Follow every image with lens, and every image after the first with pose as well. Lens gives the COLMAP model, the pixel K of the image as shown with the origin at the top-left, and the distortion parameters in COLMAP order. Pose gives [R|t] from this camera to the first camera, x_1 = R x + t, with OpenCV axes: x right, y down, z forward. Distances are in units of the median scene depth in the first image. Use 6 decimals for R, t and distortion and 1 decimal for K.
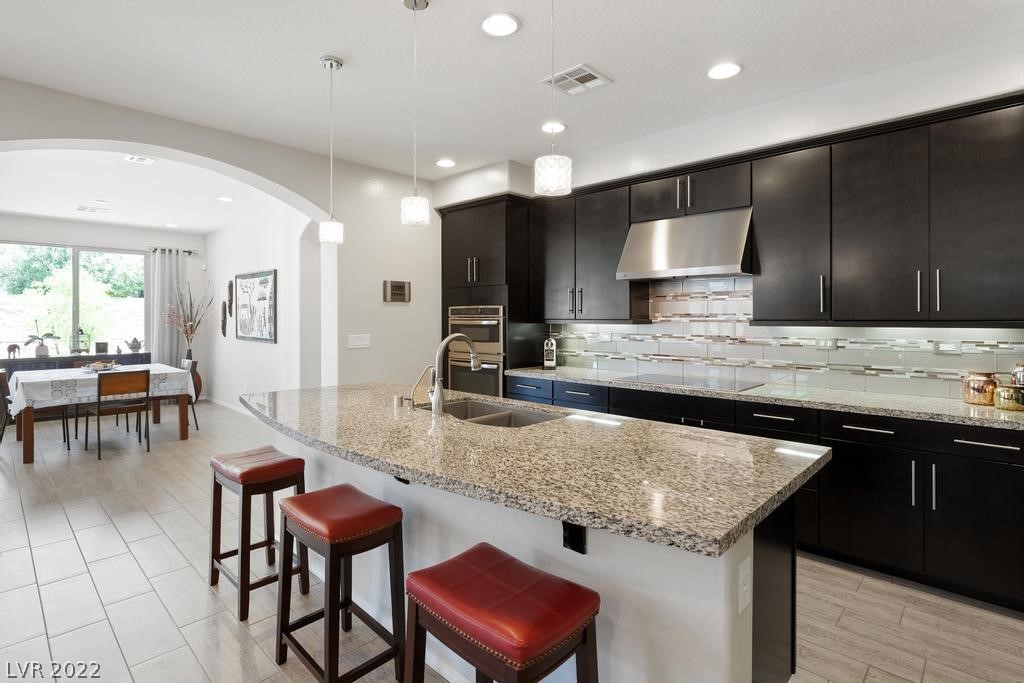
lens RADIAL K [[507.4, 0, 512.5], [0, 507.4, 319.5], [0, 0, 1]] dist [-0.000331, -0.000097]
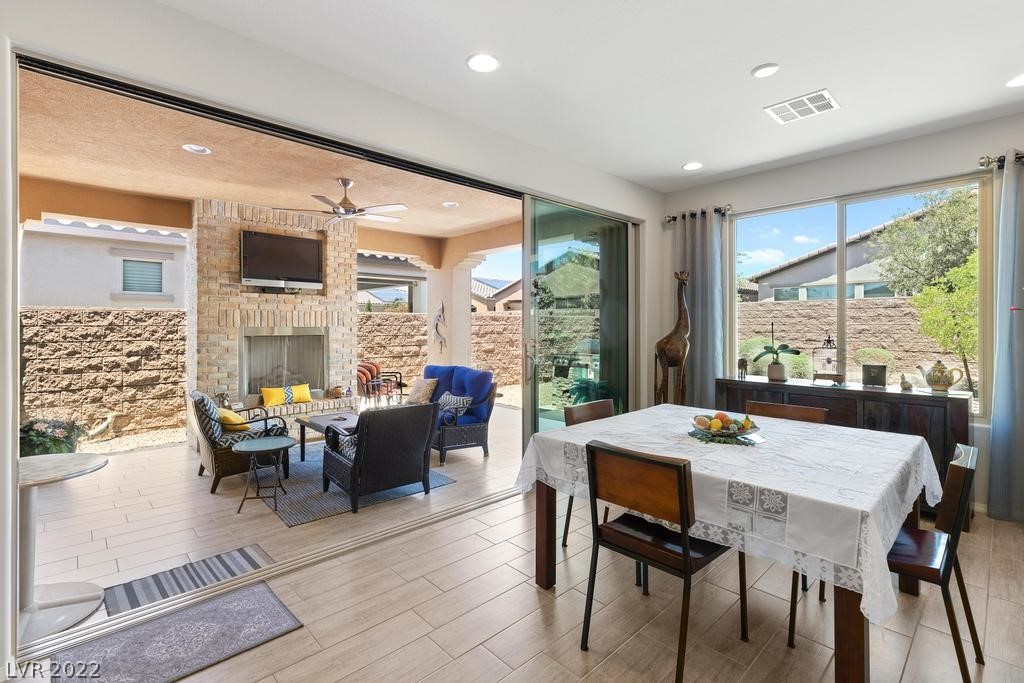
lens RADIAL K [[457.5, 0, 511.1], [0, 457.5, 331.6], [0, 0, 1]] dist [0.001183, 0.000298]
pose [[-0.058842, 0.004246, -0.998258, -0.365919], [0.000315, 0.999991, 0.004235, 0.011086], [0.998267, -0.000066, -0.058843, 0.718261]]
